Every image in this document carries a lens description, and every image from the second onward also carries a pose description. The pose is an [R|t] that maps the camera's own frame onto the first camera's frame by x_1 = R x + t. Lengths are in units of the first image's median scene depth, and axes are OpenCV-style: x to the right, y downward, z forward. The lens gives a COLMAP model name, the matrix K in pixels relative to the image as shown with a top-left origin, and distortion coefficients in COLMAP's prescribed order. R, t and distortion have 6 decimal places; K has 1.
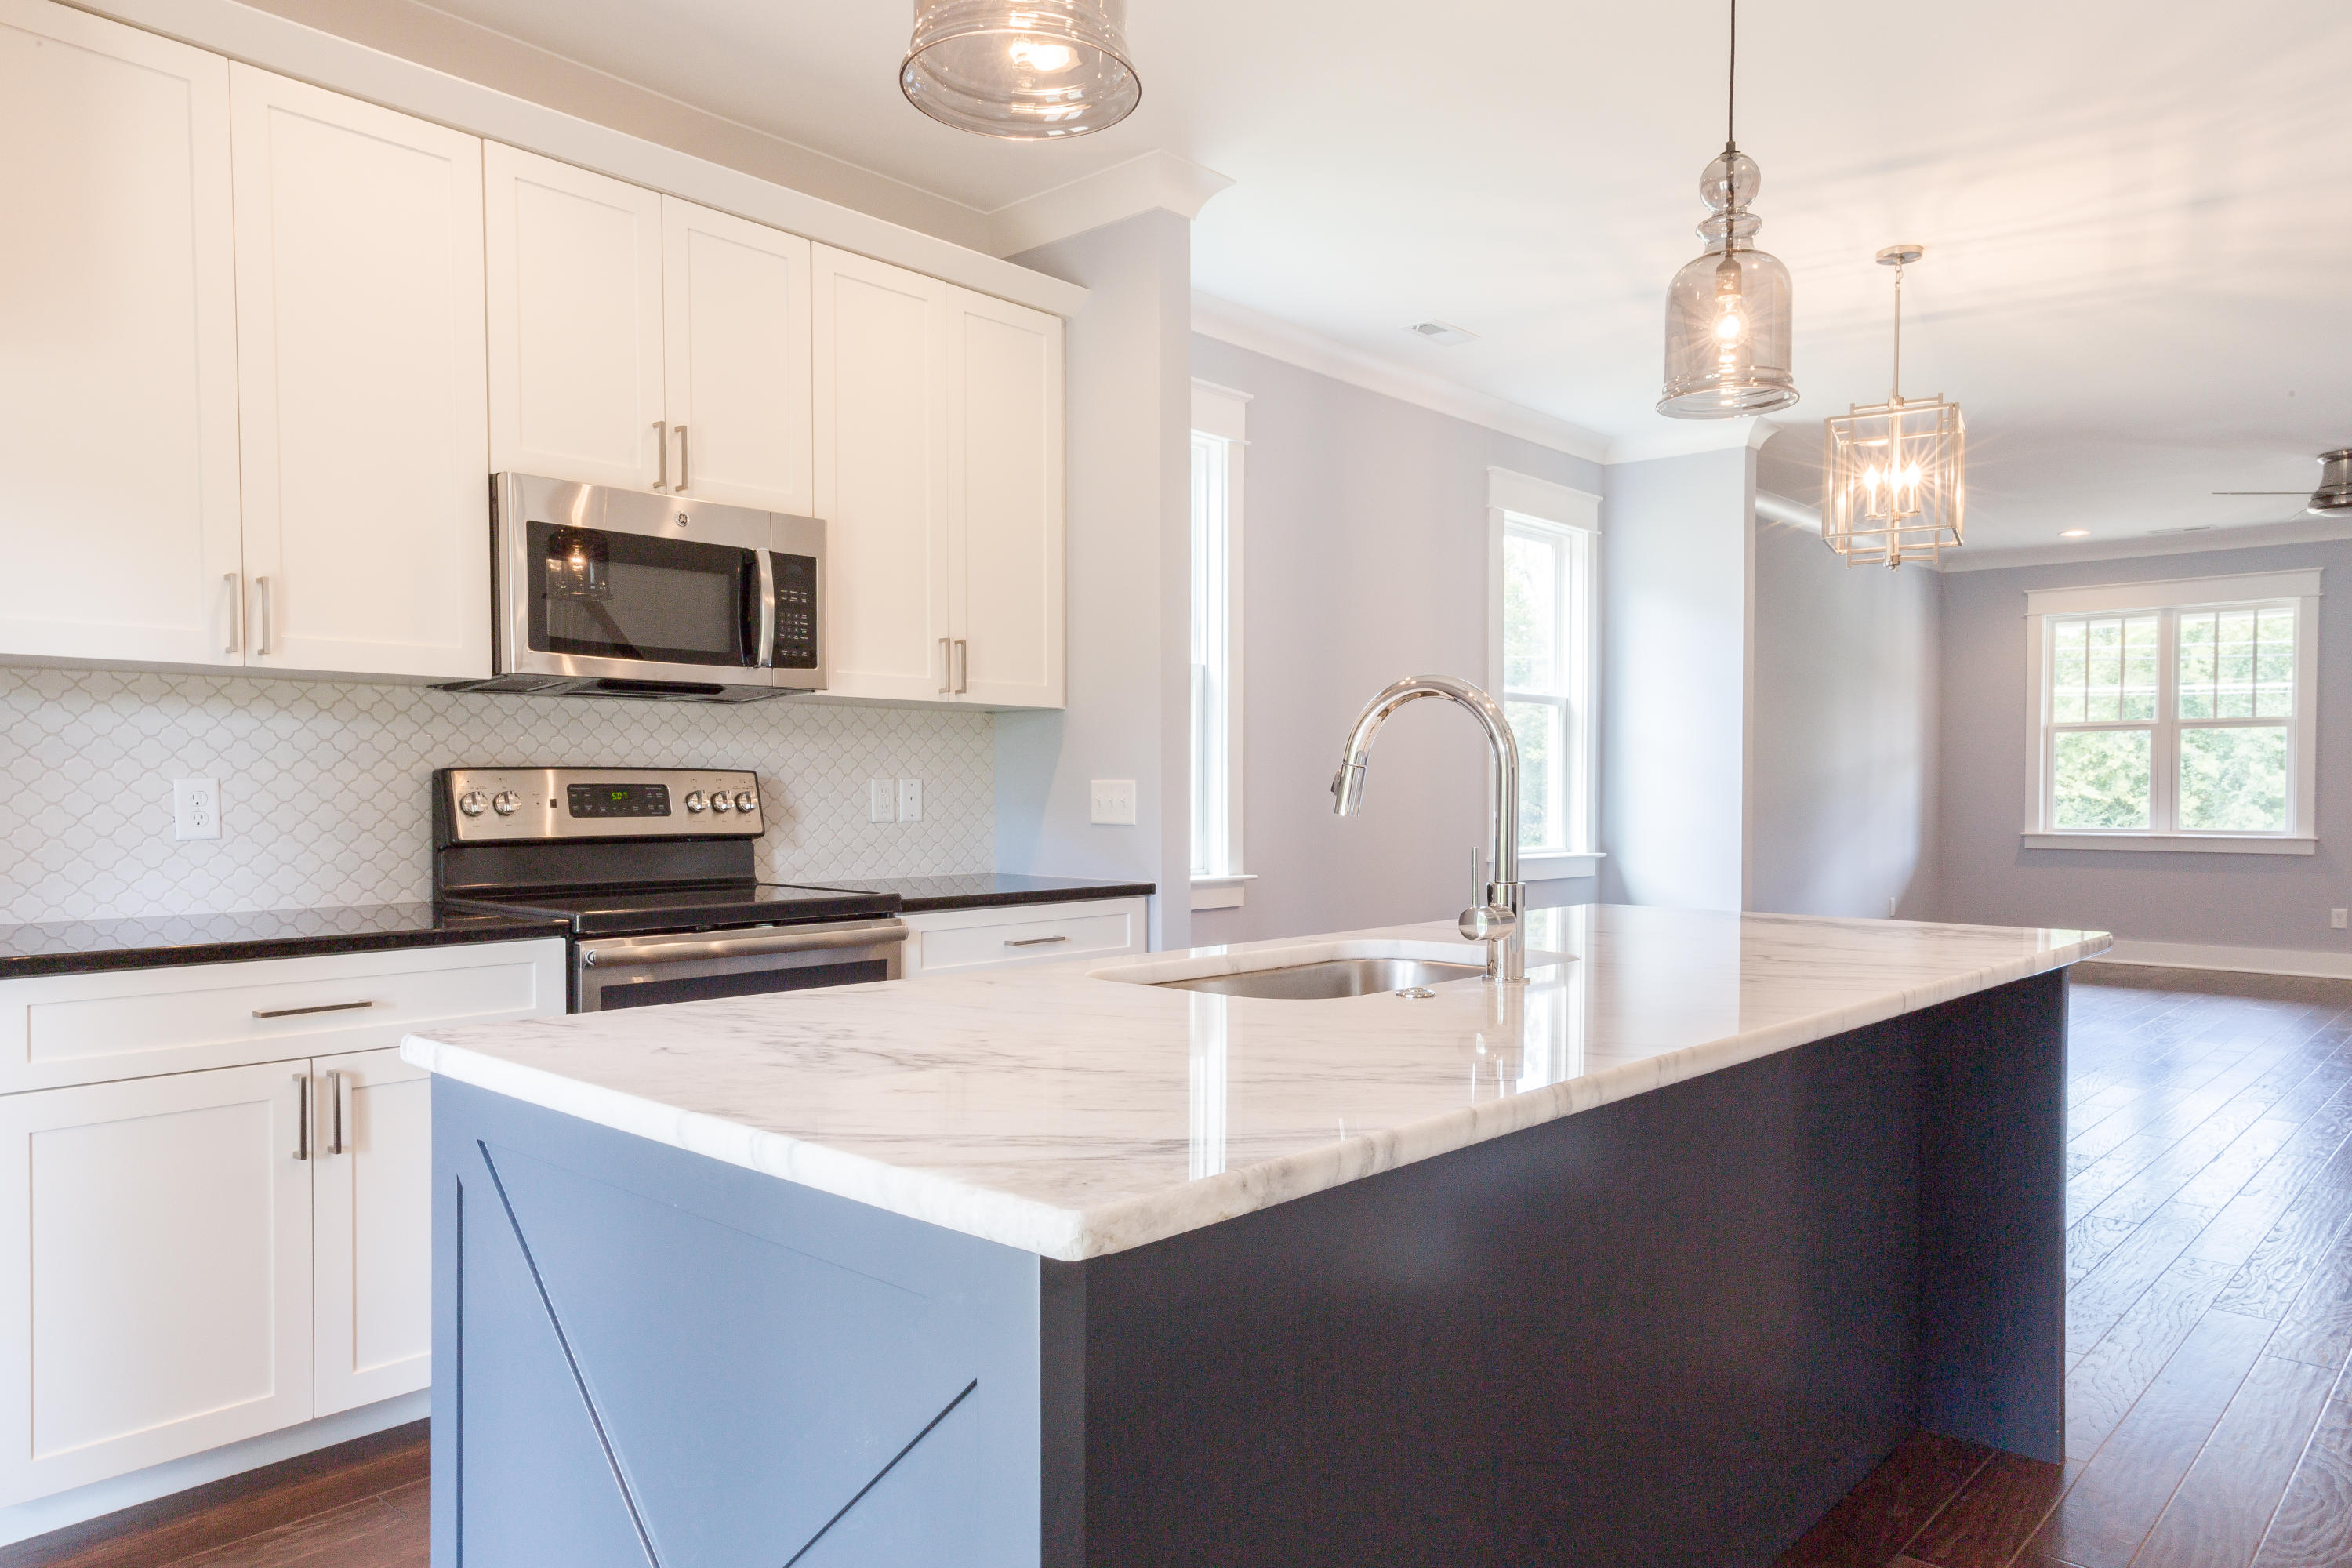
lens RADIAL K [[1557.6, 0, 1174.9], [0, 1557.6, 826.7], [0, 0, 1]] dist [0.026768, 0.001584]
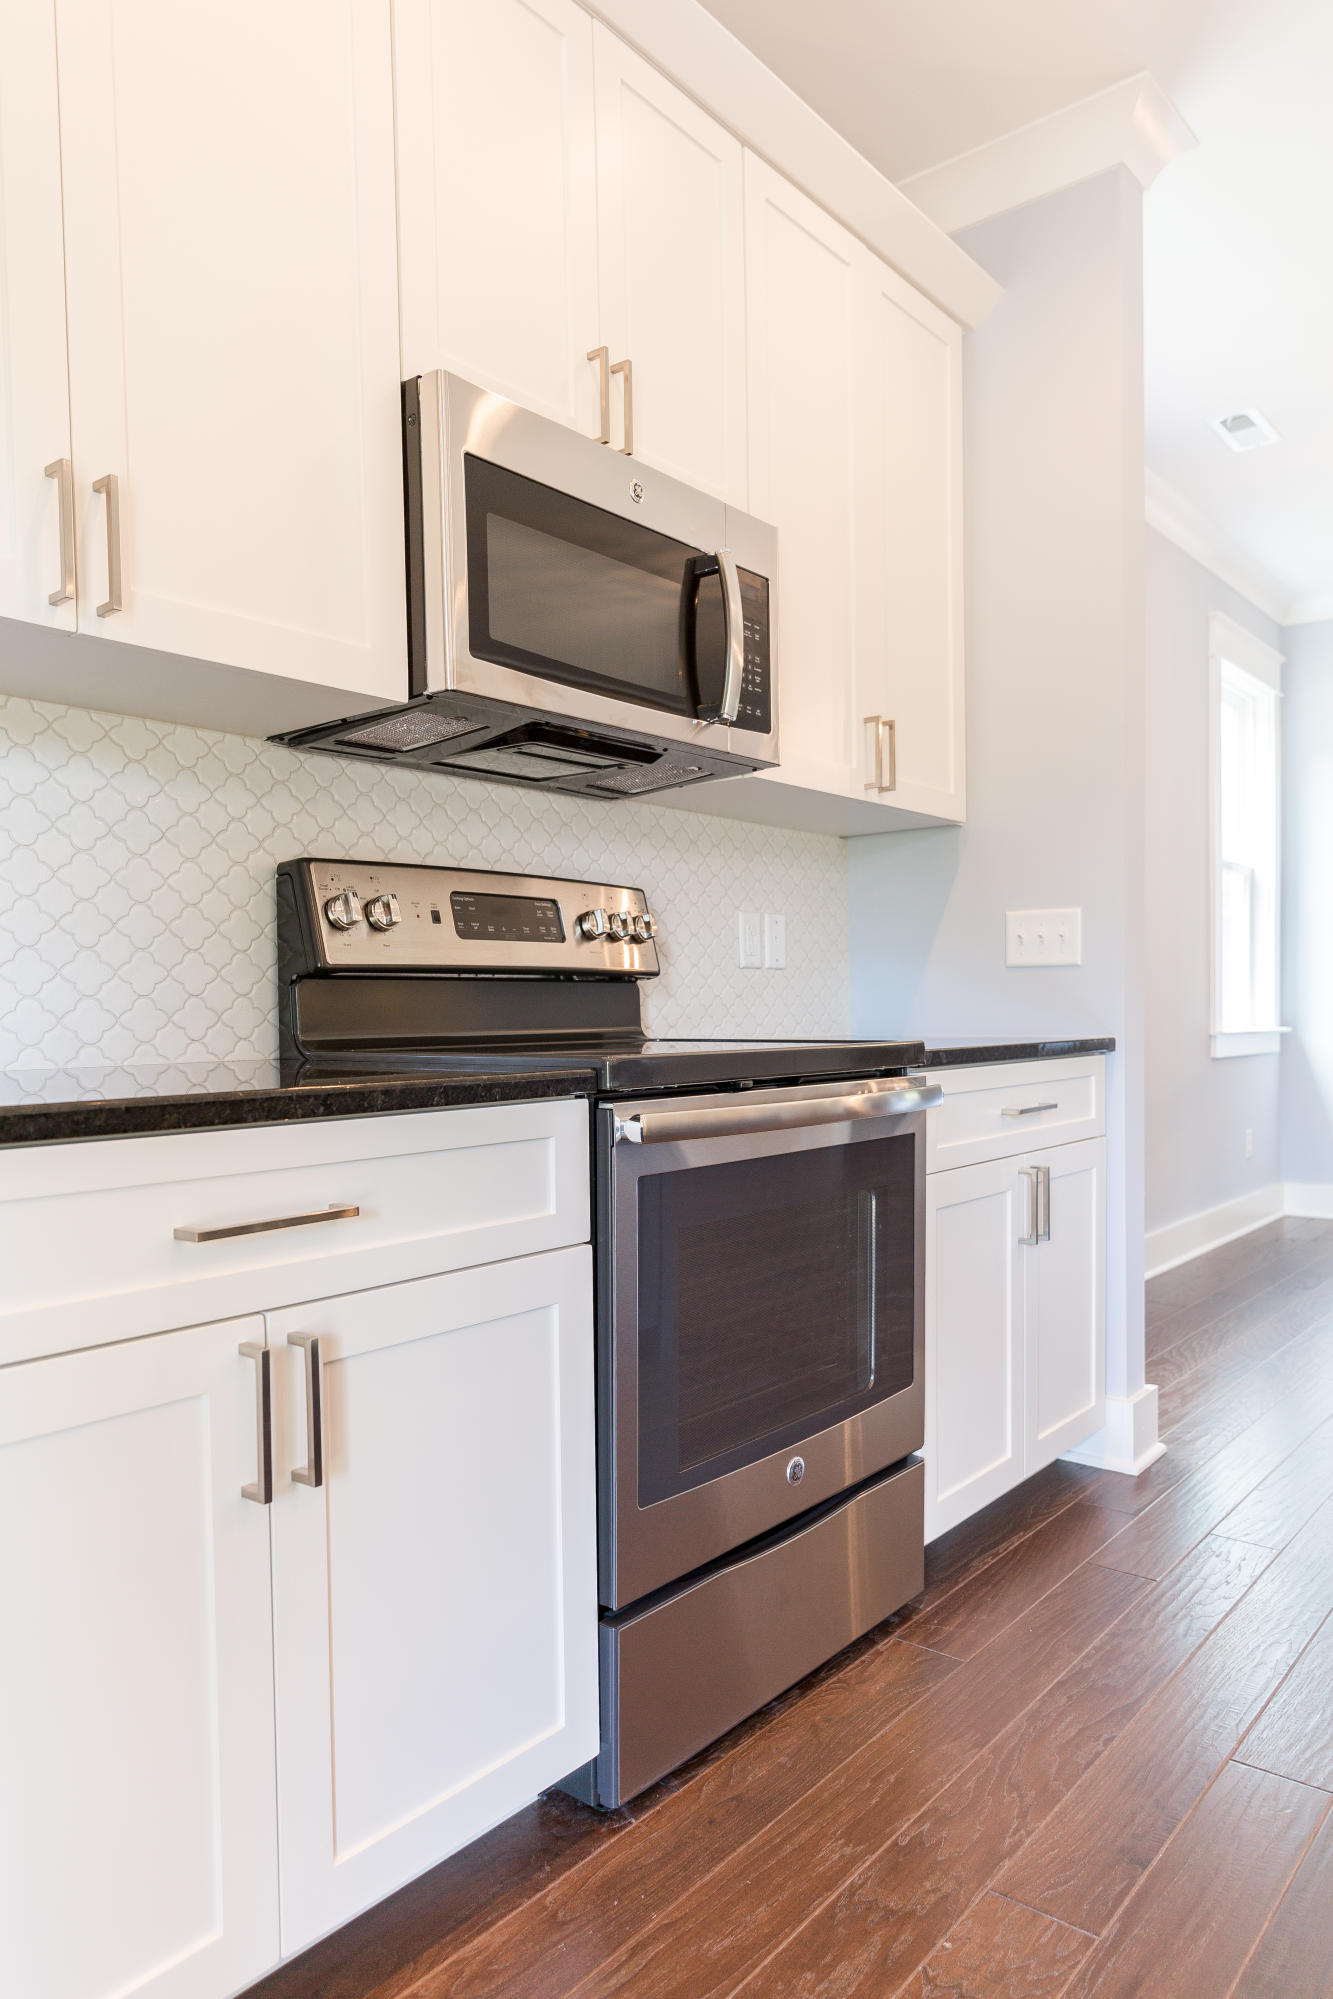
lens RADIAL K [[1340.6, 0, 664.2], [0, 1340.6, 1058.4], [0, 0, 1]] dist [0.019301, 0.000175]
pose [[0.998443, -0.015190, 0.053666, -0.329863], [0.014550, 0.999819, 0.012294, 0.042013], [-0.053843, -0.011494, 0.998483, 0.400260]]
